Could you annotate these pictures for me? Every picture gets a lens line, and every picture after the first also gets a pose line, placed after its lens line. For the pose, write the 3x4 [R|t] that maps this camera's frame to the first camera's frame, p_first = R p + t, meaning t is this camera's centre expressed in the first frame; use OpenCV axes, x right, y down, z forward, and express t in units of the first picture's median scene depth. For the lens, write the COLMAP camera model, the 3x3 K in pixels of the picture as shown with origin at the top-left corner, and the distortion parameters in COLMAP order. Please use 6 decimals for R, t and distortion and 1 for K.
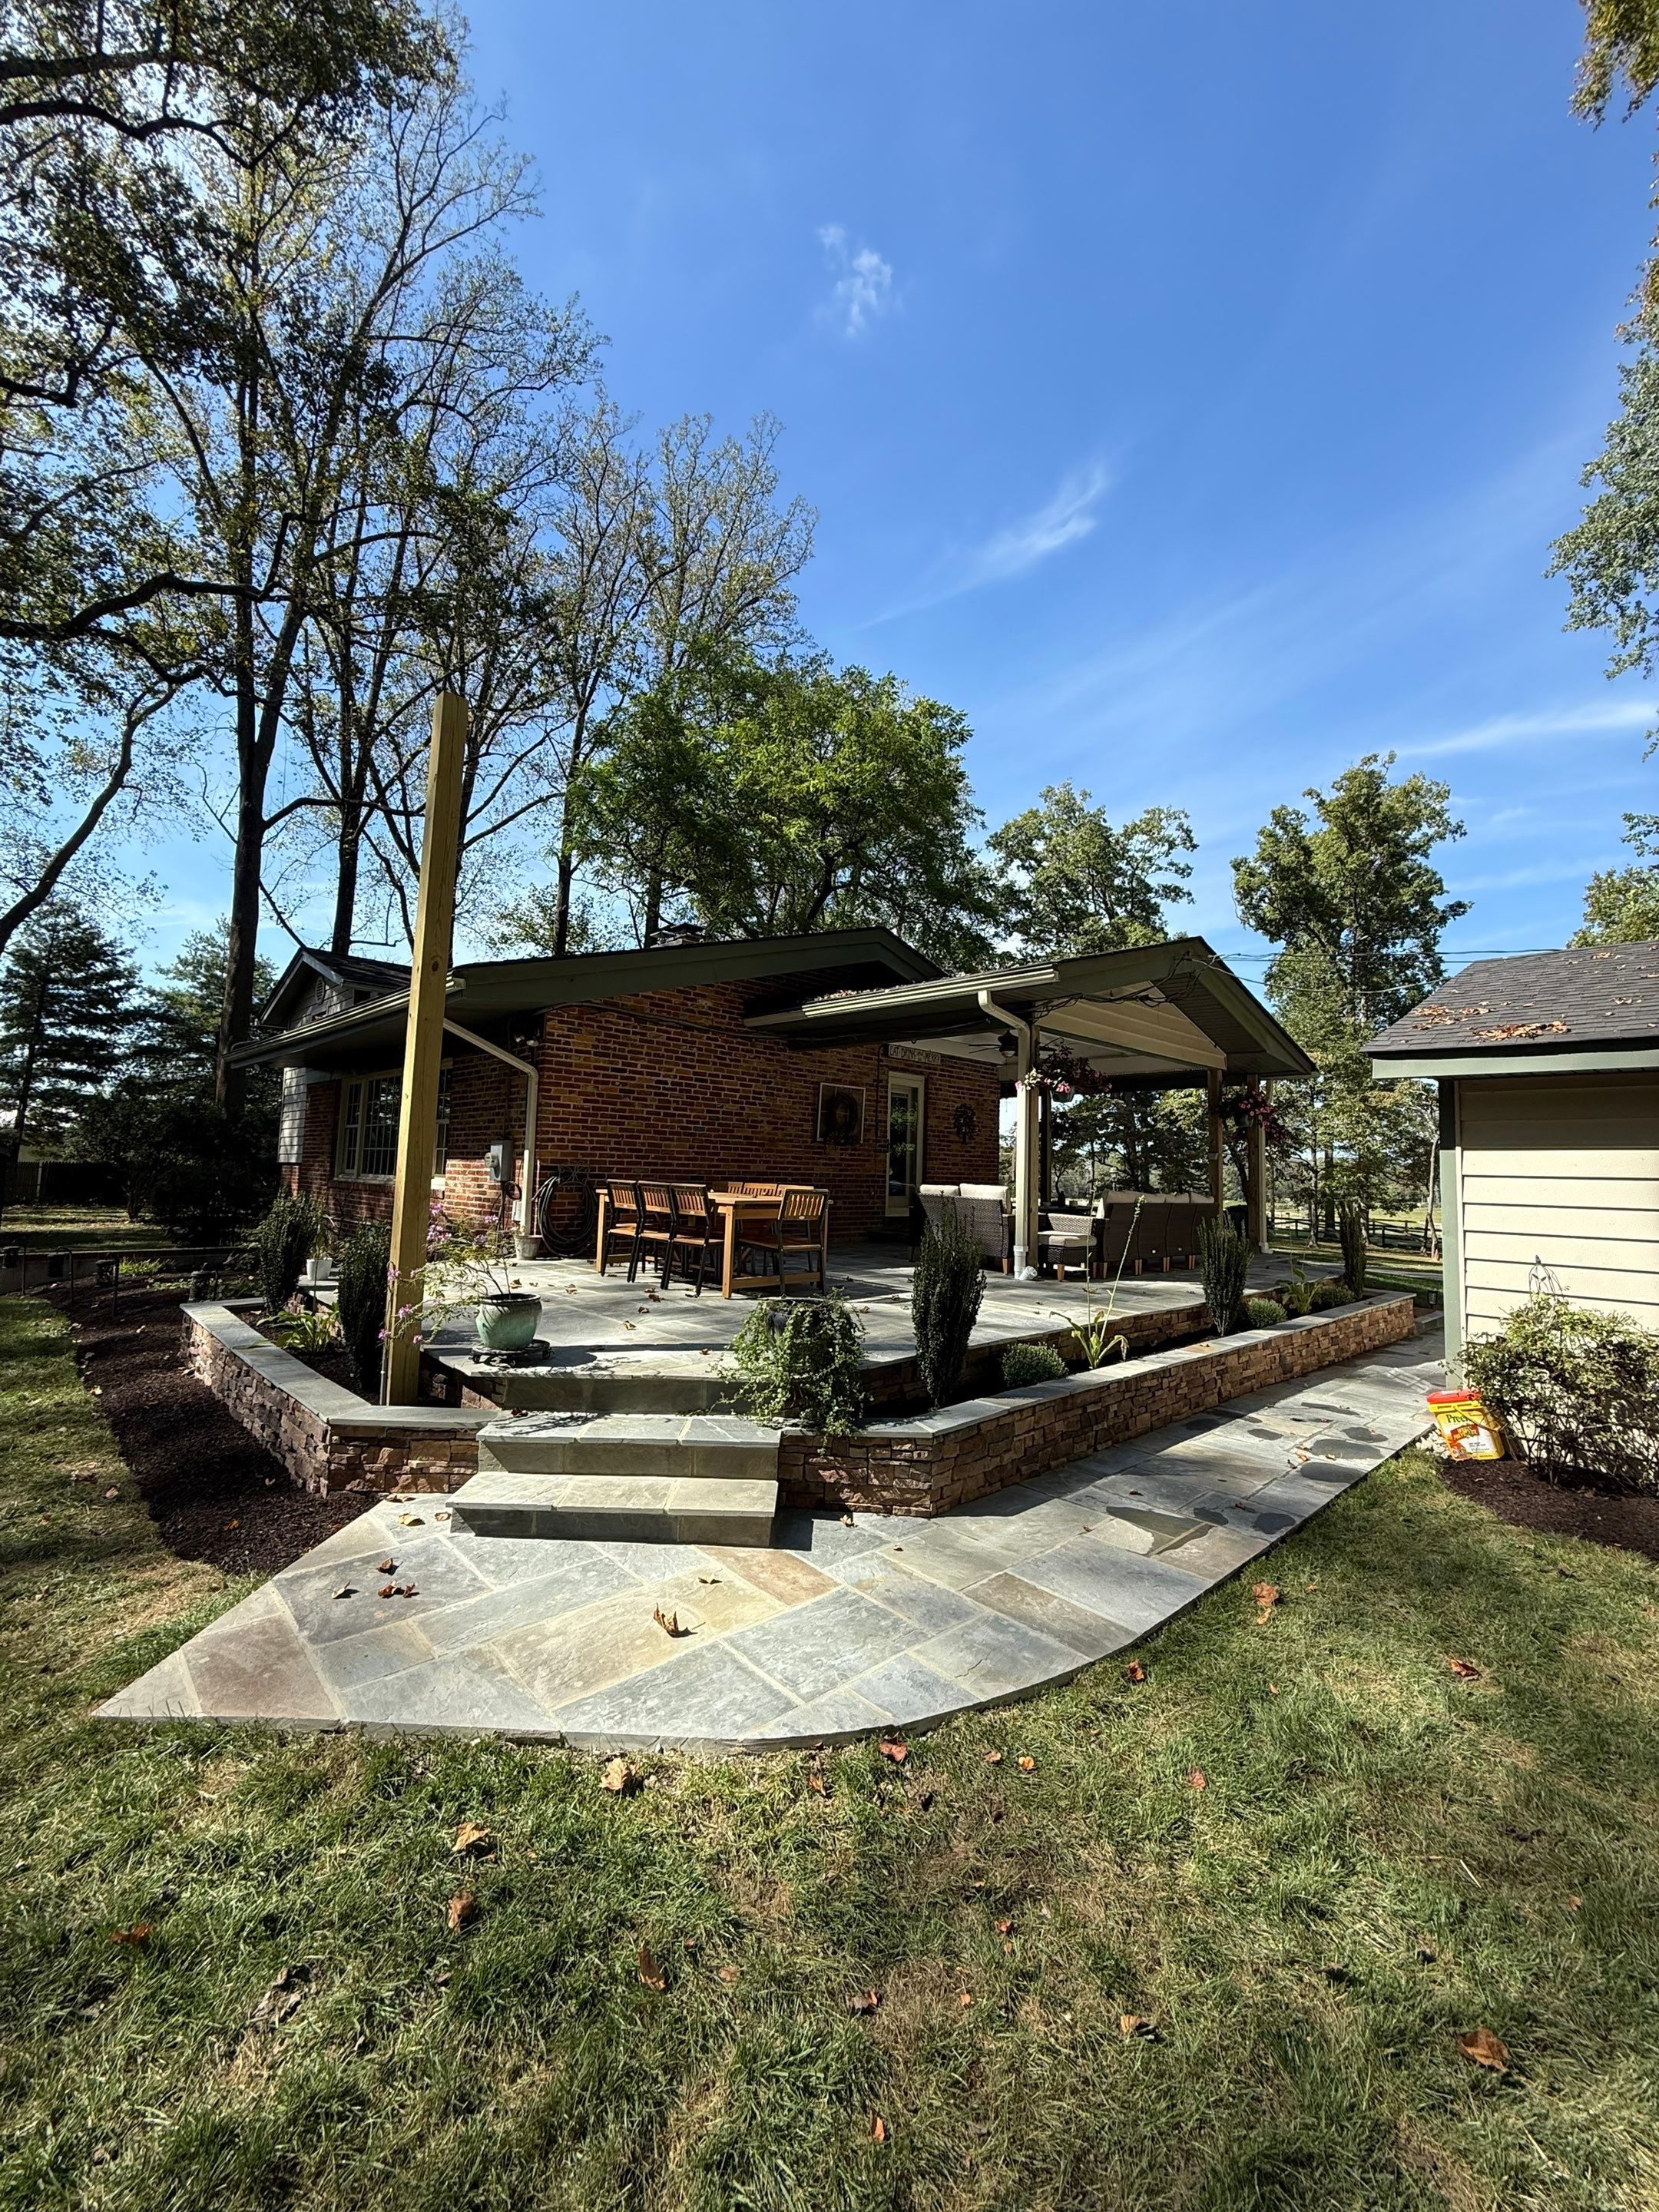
lens RADIAL K [[878.7, 0, 831.5], [0, 878.7, 1108.1], [0, 0, 1]] dist [0.001925, -0.000478]
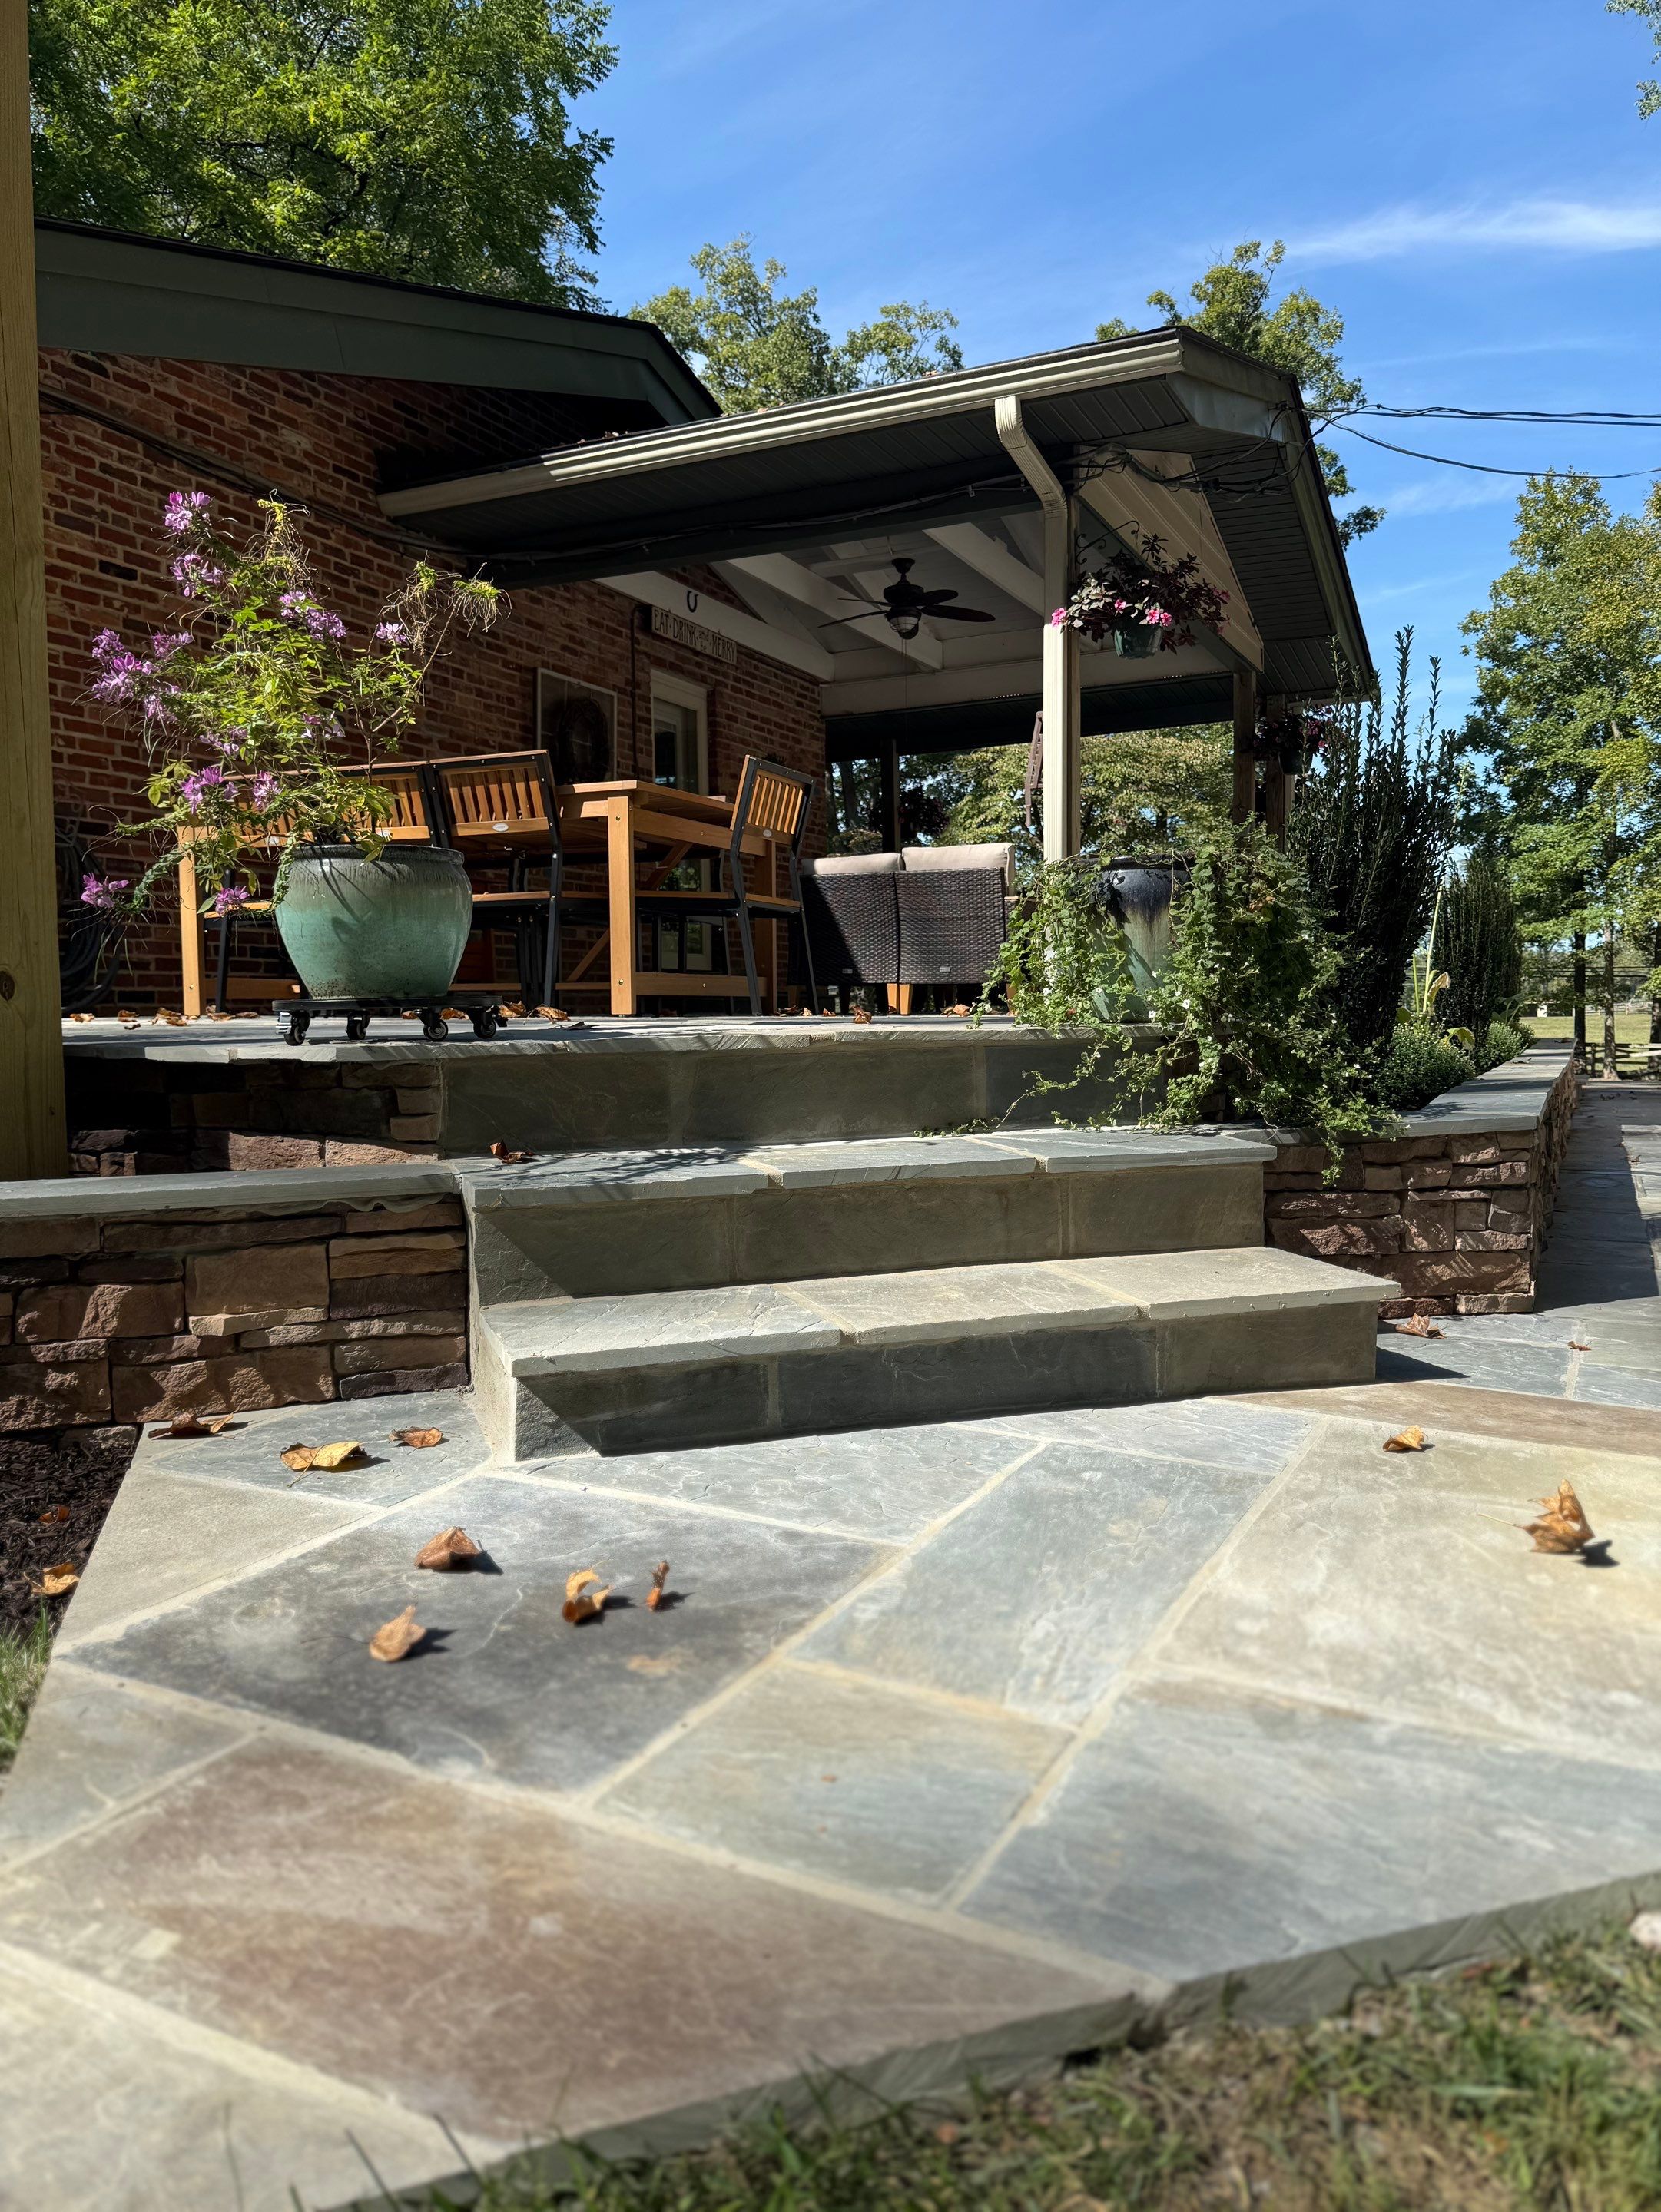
lens RADIAL K [[1554.6, 0, 827.9], [0, 1554.6, 1107.9], [0, 0, 1]] dist [0.048601, -0.062229]
pose [[0.940309, -0.061624, 0.334695, -0.078887], [0.015288, 0.990125, 0.139350, 0.044384], [-0.339977, -0.125915, 0.931966, 0.072657]]
